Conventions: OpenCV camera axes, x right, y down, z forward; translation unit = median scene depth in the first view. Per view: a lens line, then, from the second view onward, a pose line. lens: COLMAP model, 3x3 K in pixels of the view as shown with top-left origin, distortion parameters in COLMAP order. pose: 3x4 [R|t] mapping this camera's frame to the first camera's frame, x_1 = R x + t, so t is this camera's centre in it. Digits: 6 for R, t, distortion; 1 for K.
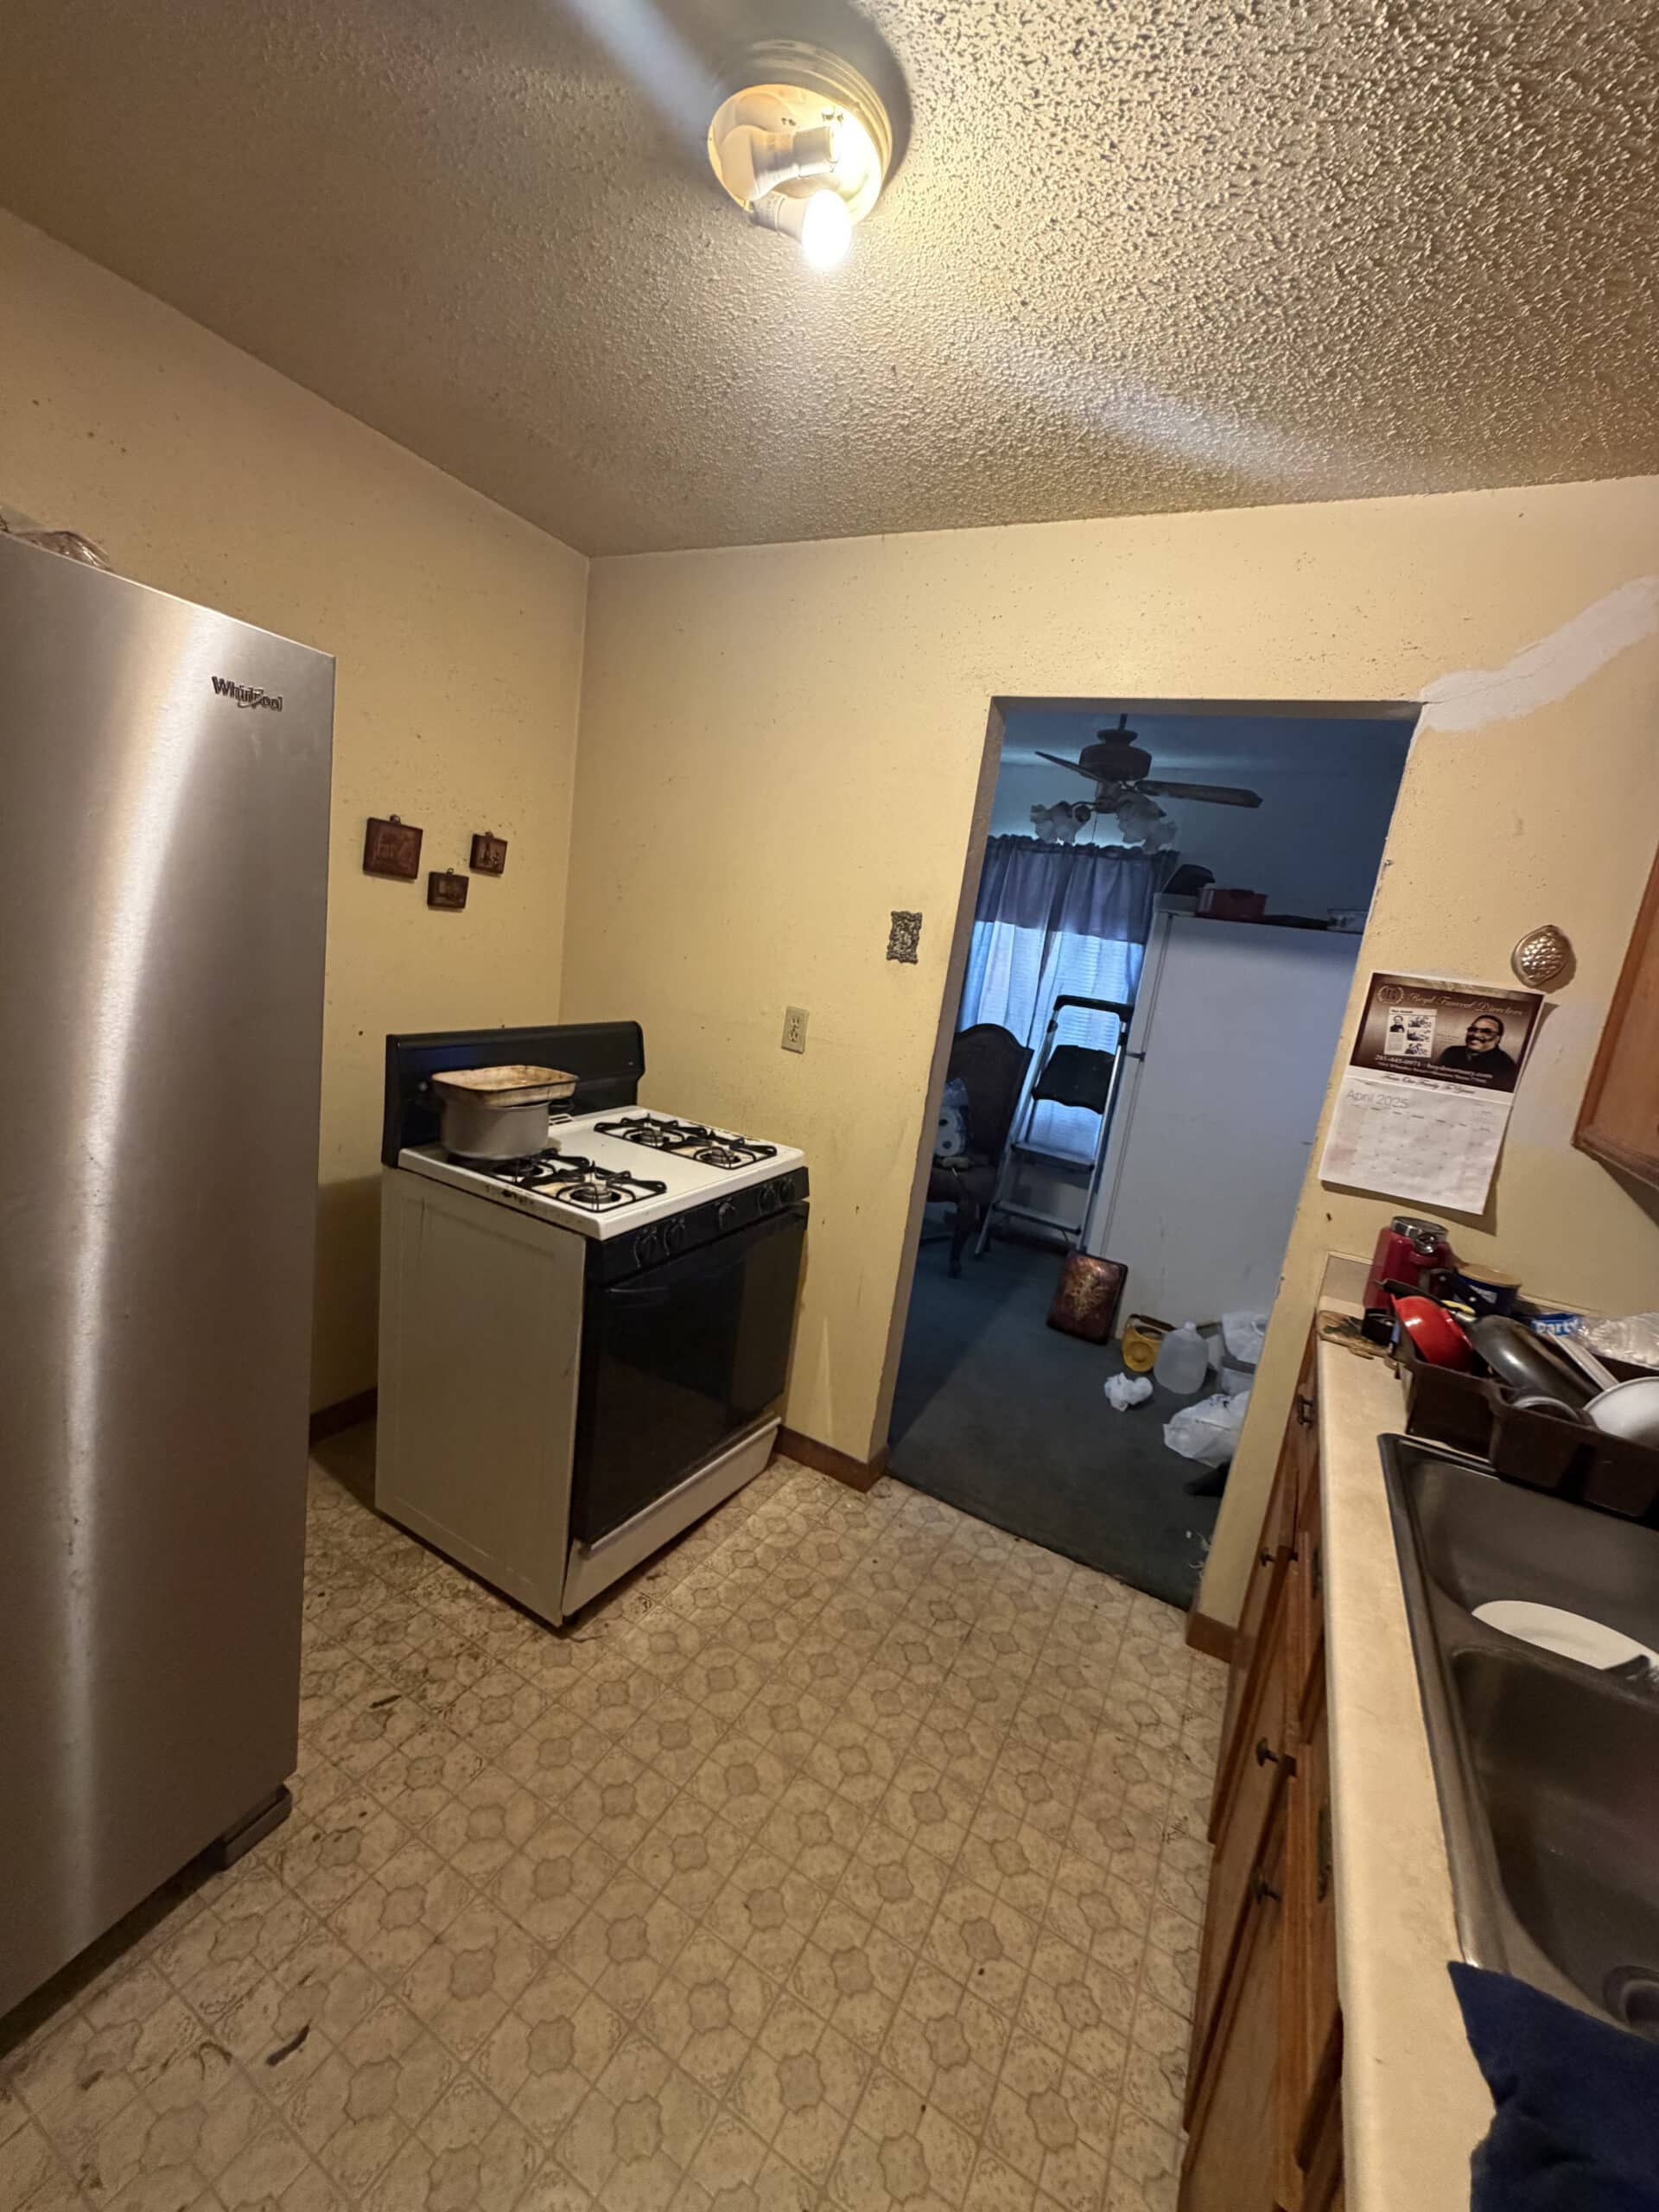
lens RADIAL K [[880.6, 0, 830.1], [0, 880.6, 1098.9], [0, 0, 1]] dist [0.002663, -0.000680]
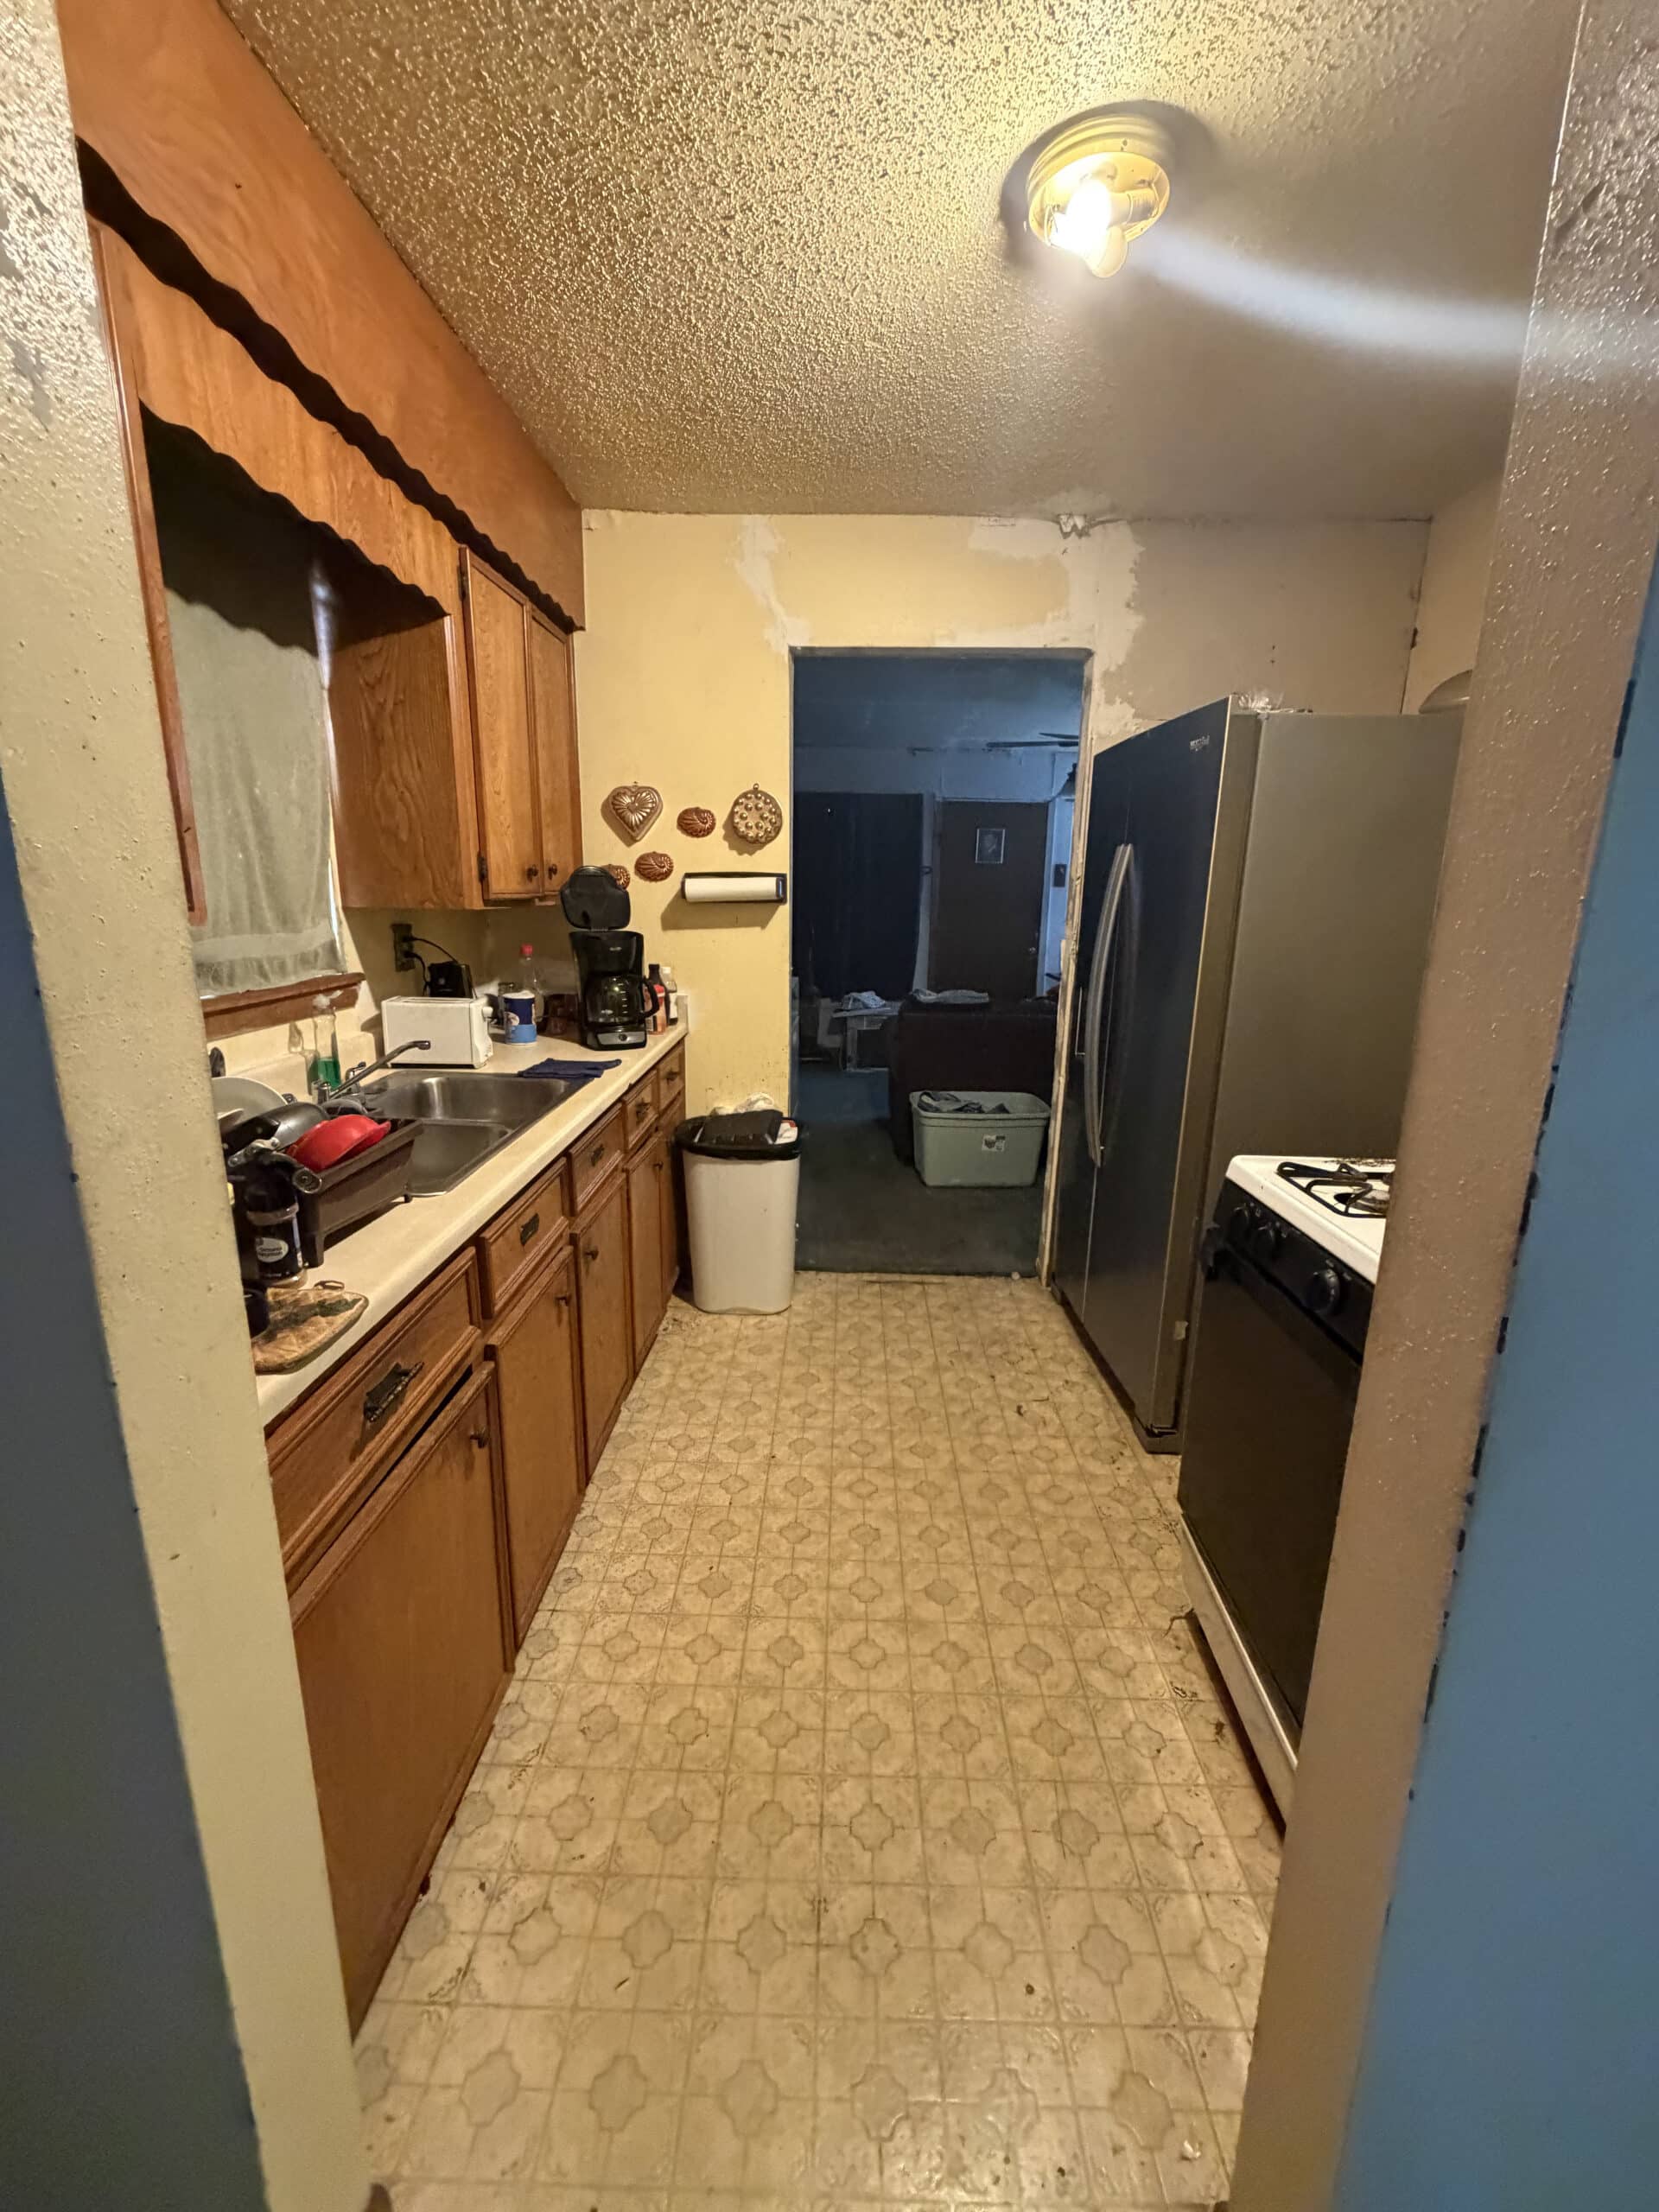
lens RADIAL K [[880.6, 0, 827.0], [0, 880.6, 1097.3], [0, 0, 1]] dist [0.002663, -0.000680]
pose [[-0.879344, -0.037992, -0.474670, 0.498239], [-0.220030, 0.916436, 0.334263, -0.121070], [0.422305, 0.398374, -0.814222, 1.375664]]
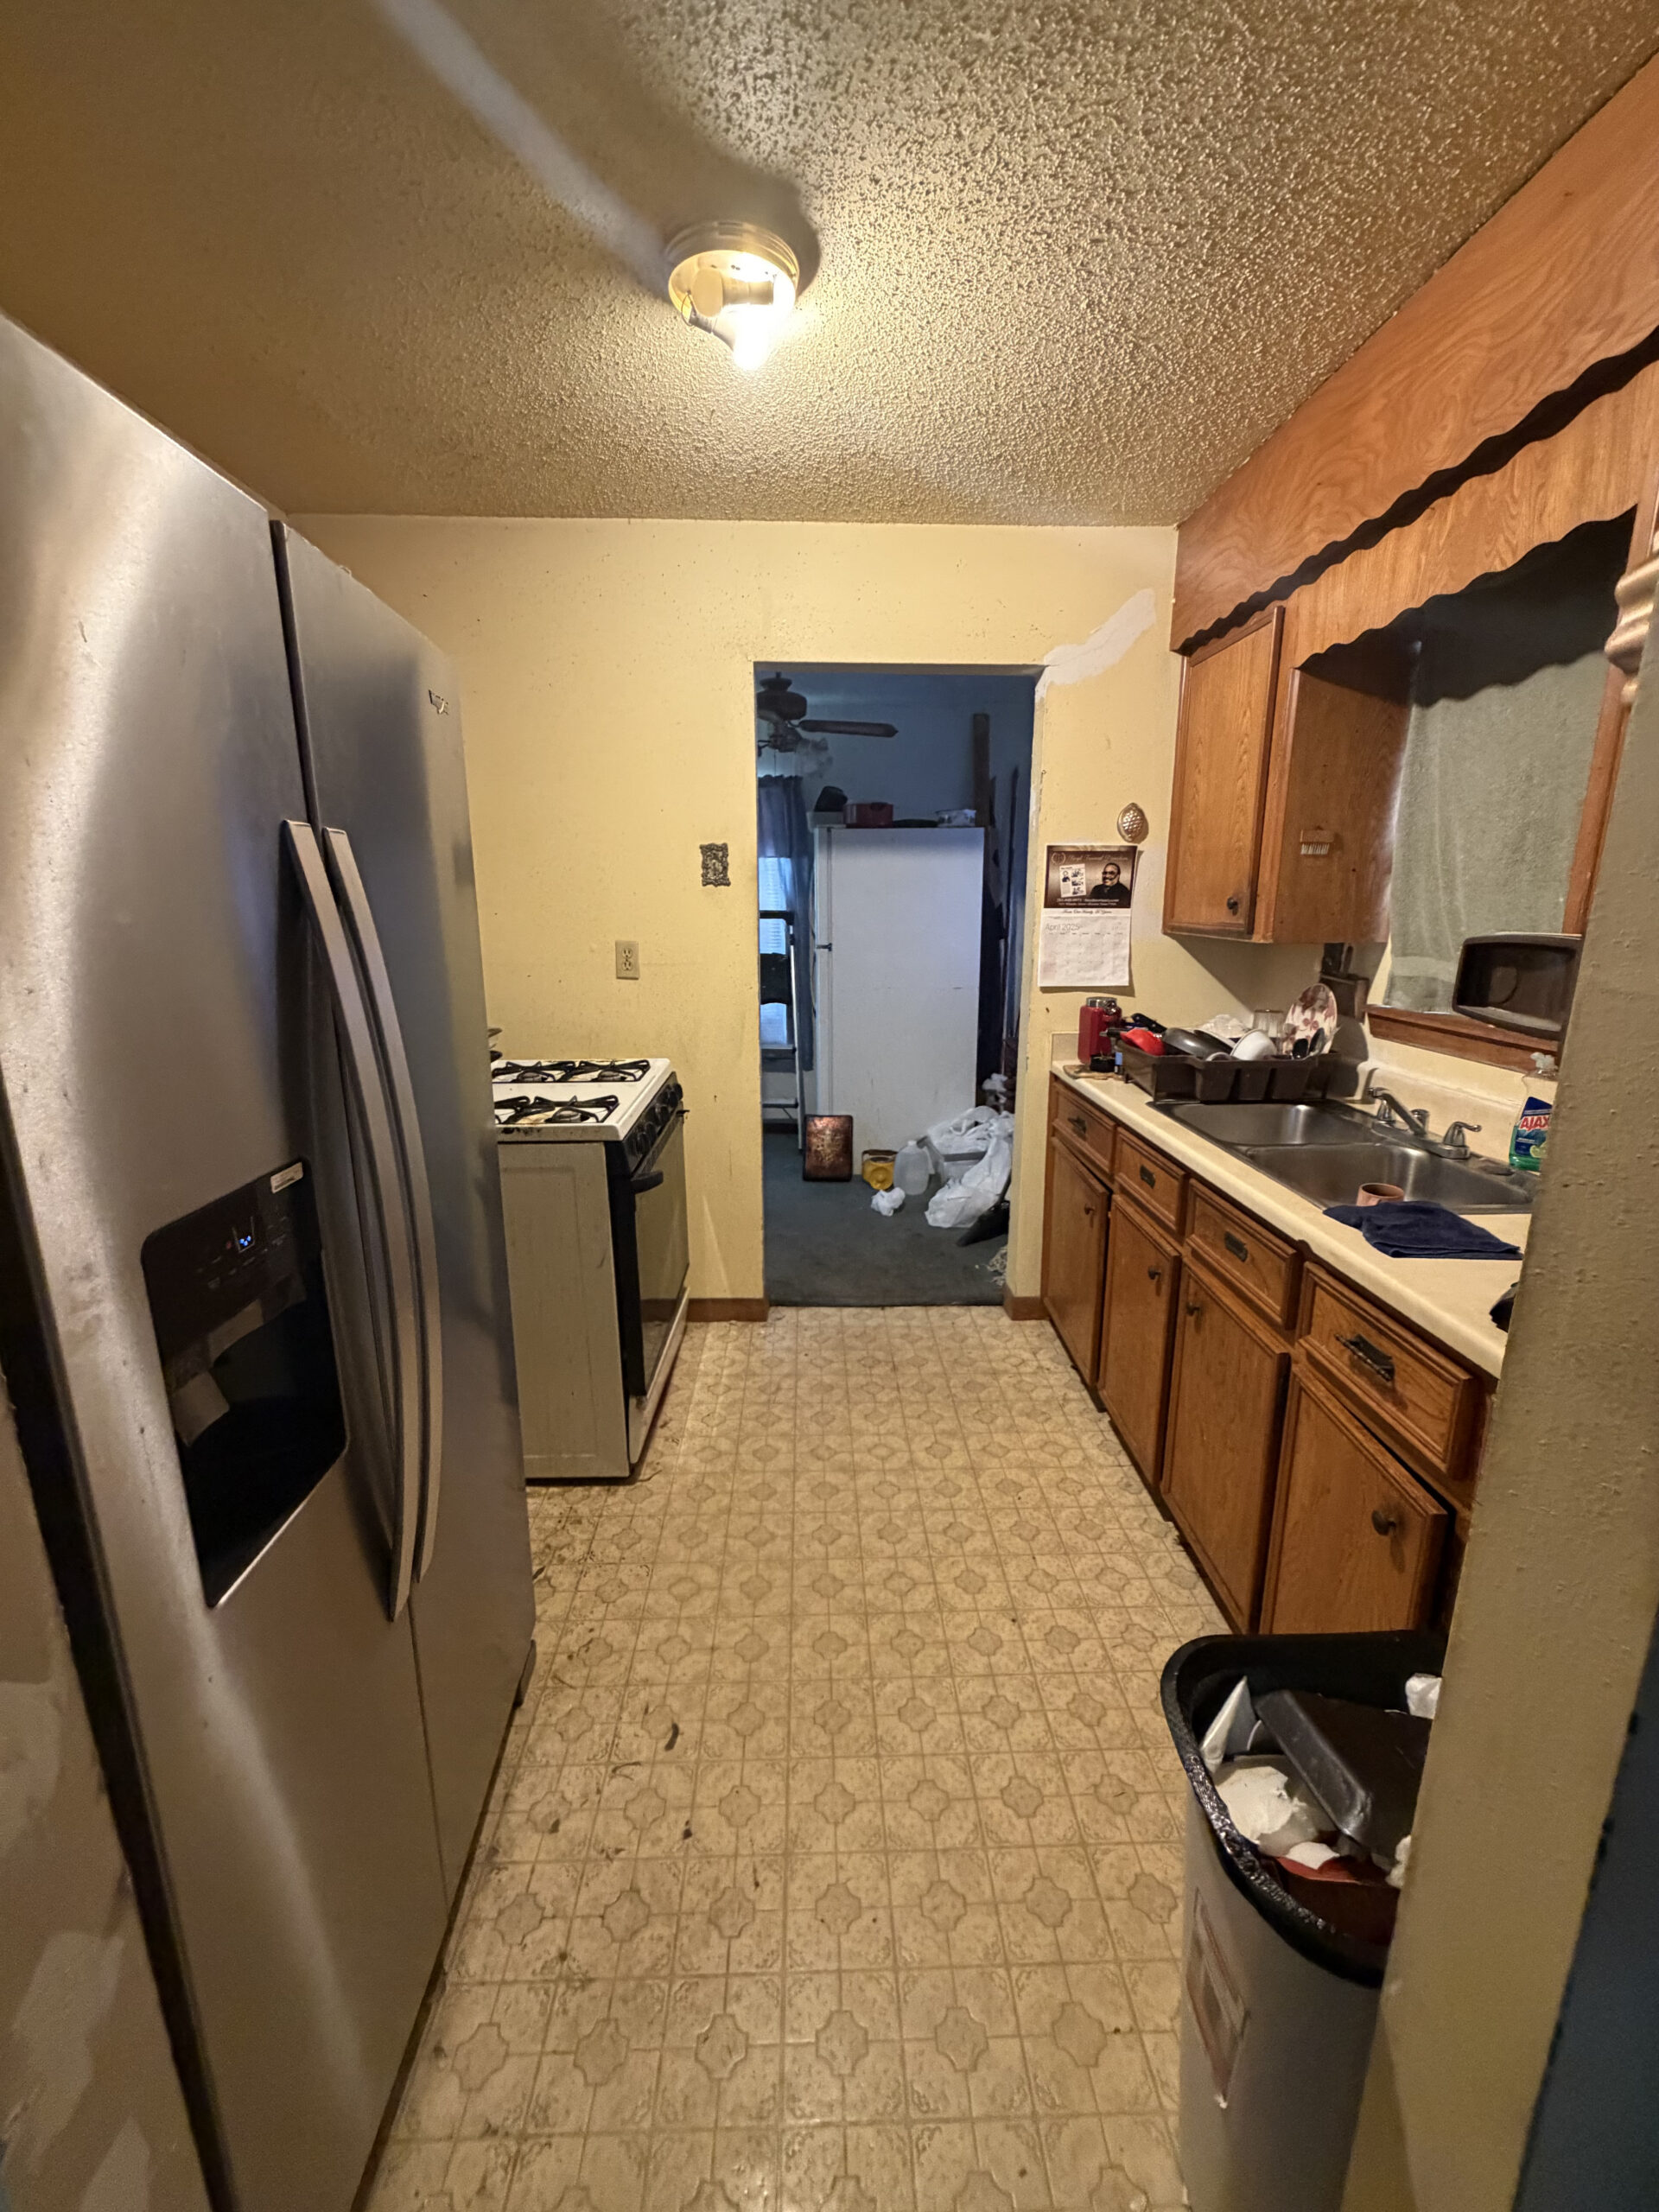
lens RADIAL K [[880.6, 0, 829.4], [0, 880.6, 1099.7], [0, 0, 1]] dist [0.002663, -0.000680]
pose [[0.857808, -0.244520, 0.452079, -0.484818], [0.212668, 0.969615, 0.120912, 0.019272], [-0.467908, -0.007577, 0.883745, -0.174492]]
